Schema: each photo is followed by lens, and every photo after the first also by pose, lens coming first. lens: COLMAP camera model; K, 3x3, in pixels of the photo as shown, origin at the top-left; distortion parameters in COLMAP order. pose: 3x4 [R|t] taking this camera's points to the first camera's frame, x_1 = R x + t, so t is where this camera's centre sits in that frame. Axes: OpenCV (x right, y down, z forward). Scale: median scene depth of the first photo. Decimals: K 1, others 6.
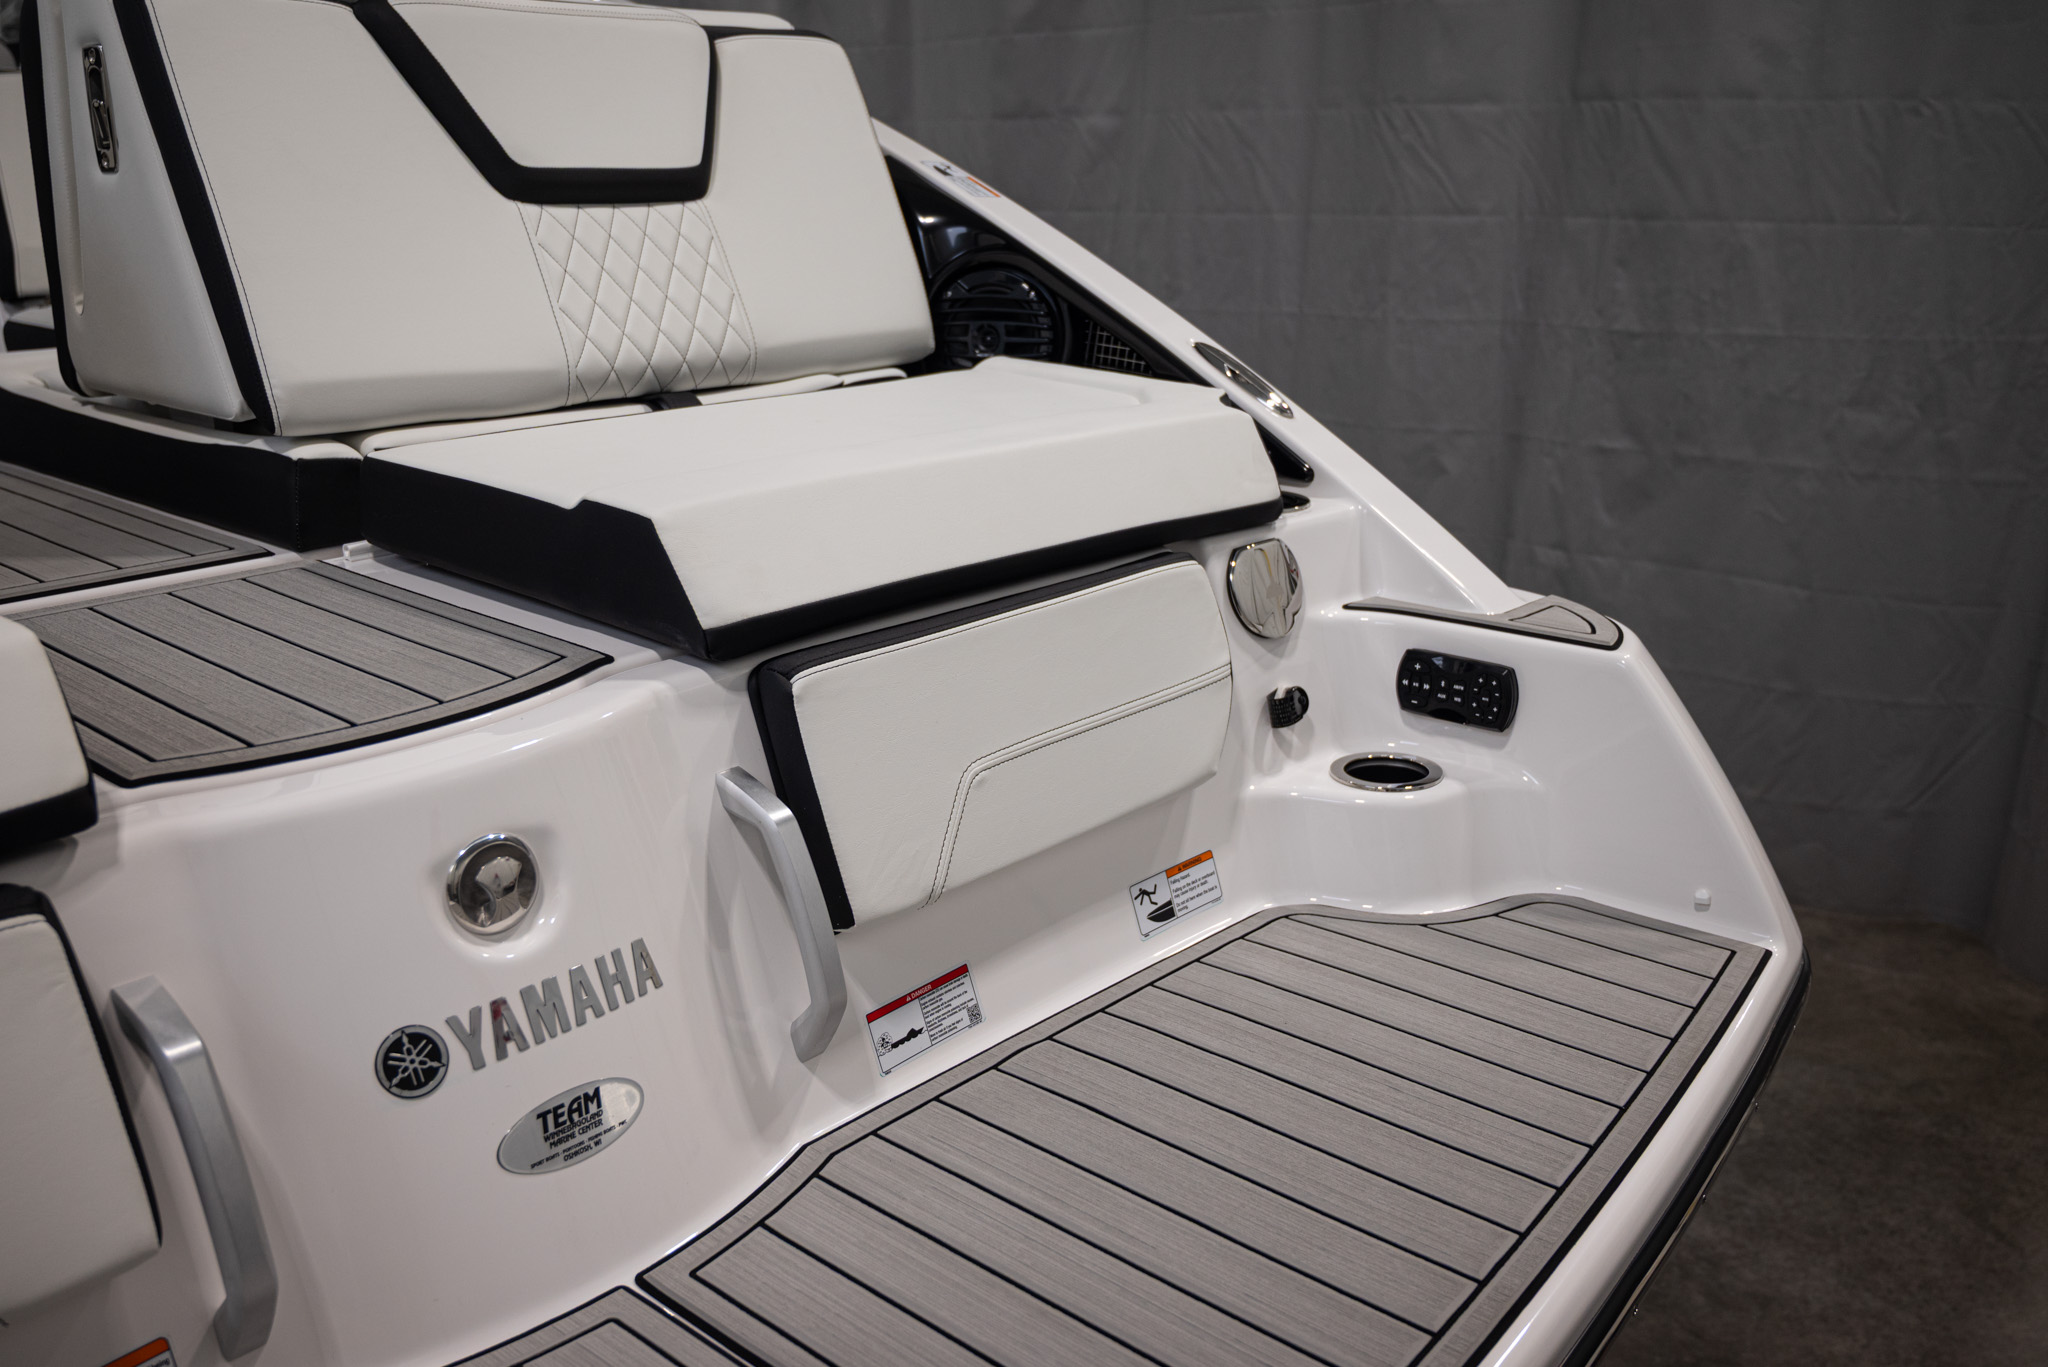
lens RADIAL K [[1712.5, 0, 1024.0], [0, 1712.5, 683.5], [0, 0, 1]] dist [-0.003728, 0.000144]
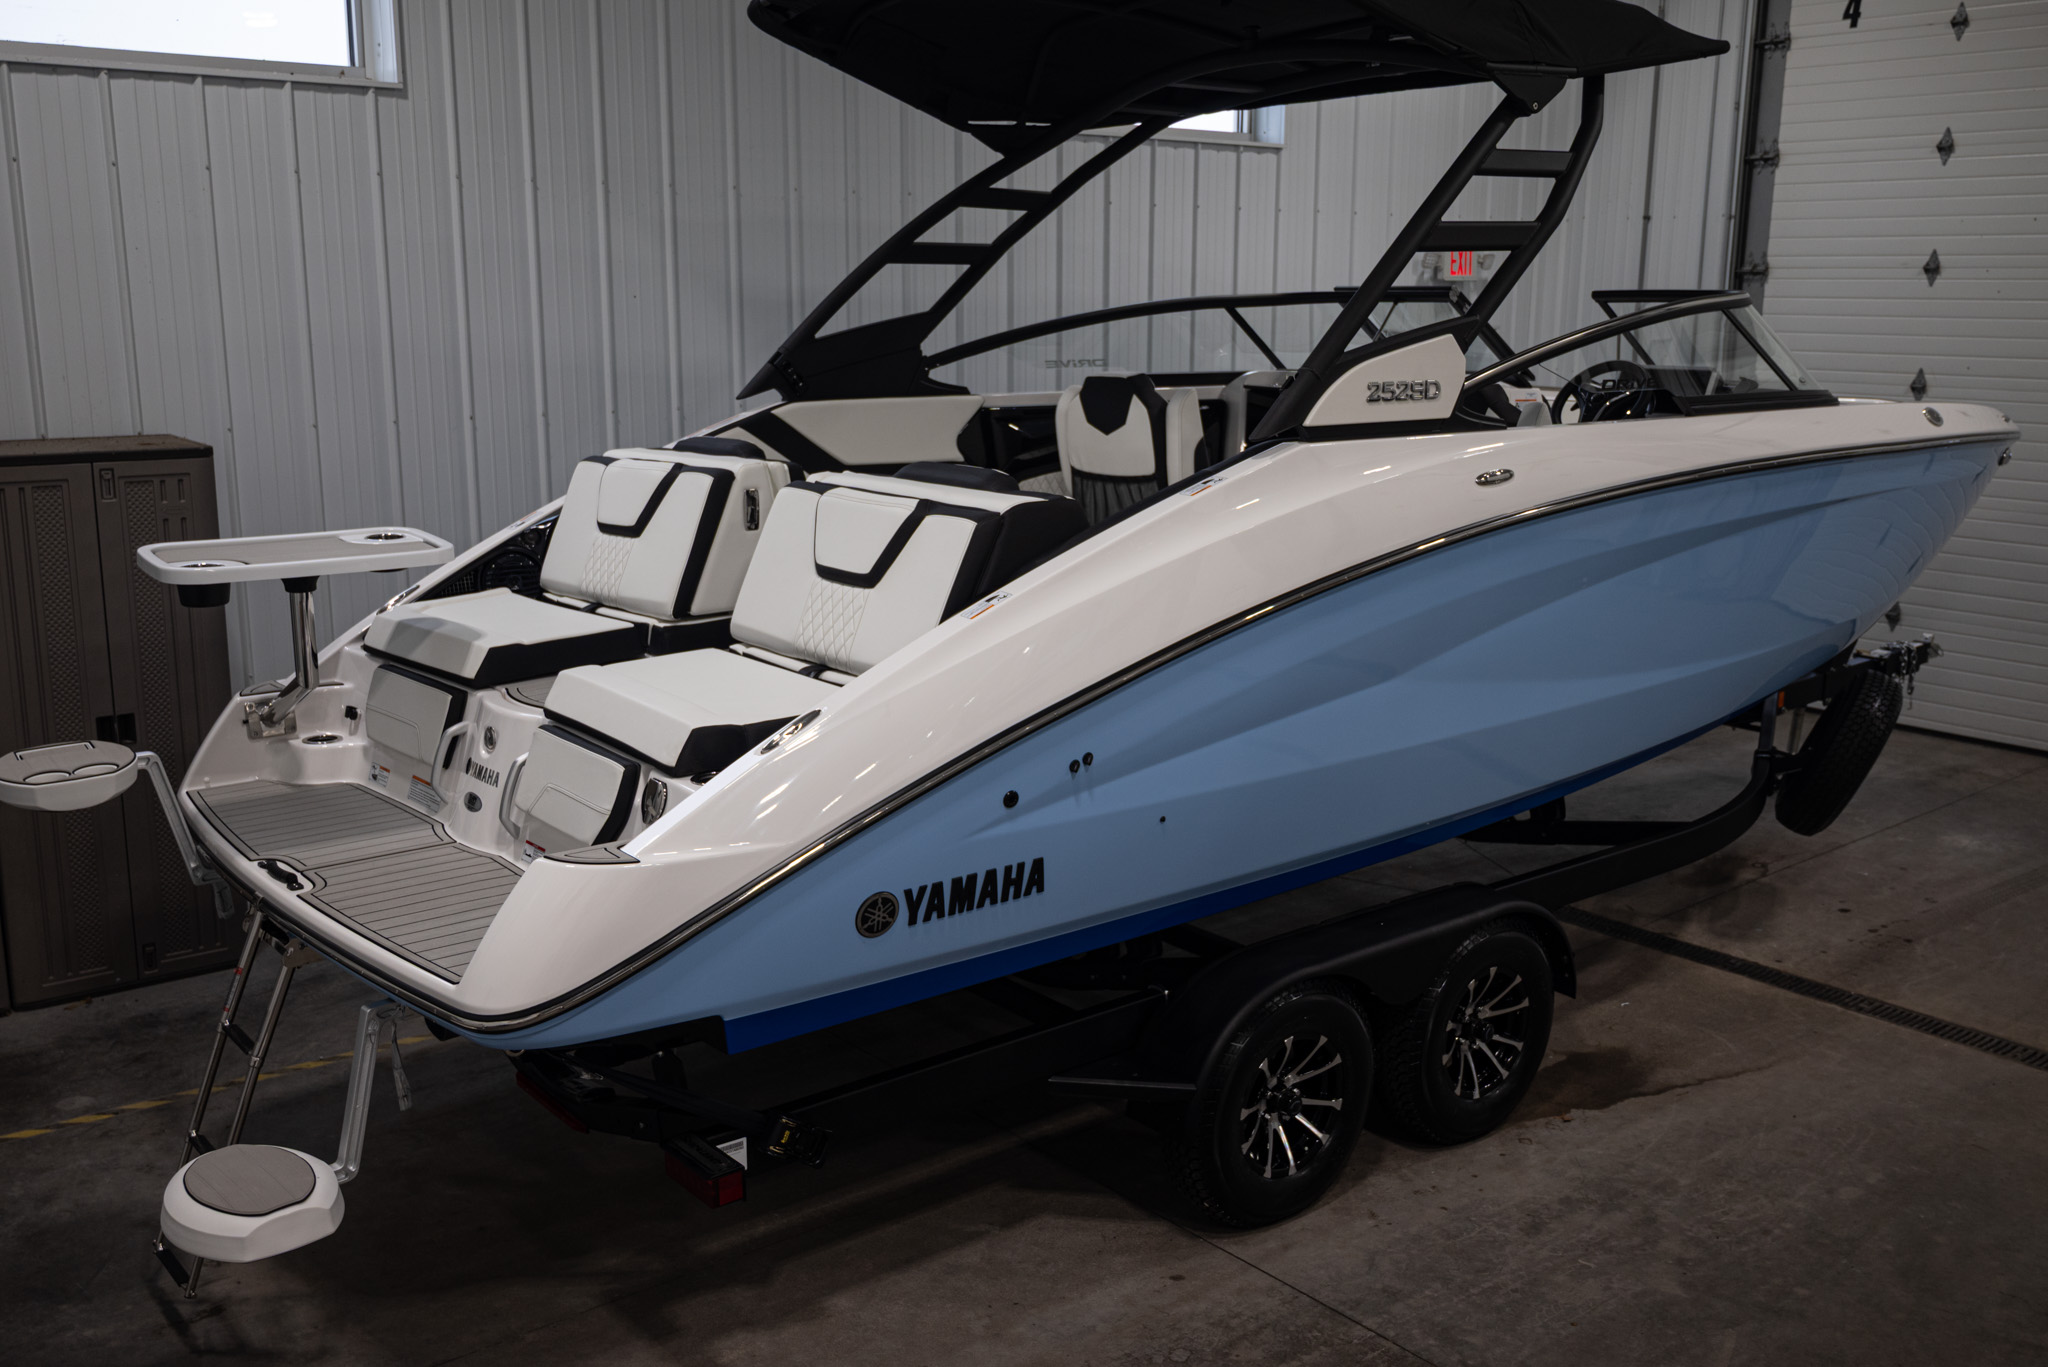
lens RADIAL K [[1866.8, 0, 1024.0], [0, 1866.8, 683.5], [0, 0, 1]] dist [0.004198, -0.005696]
pose [[-0.167127, 0.225095, -0.959896, 2.809625], [-0.280071, 0.922643, 0.265122, -1.164250], [0.945319, 0.313148, -0.091156, 1.966980]]
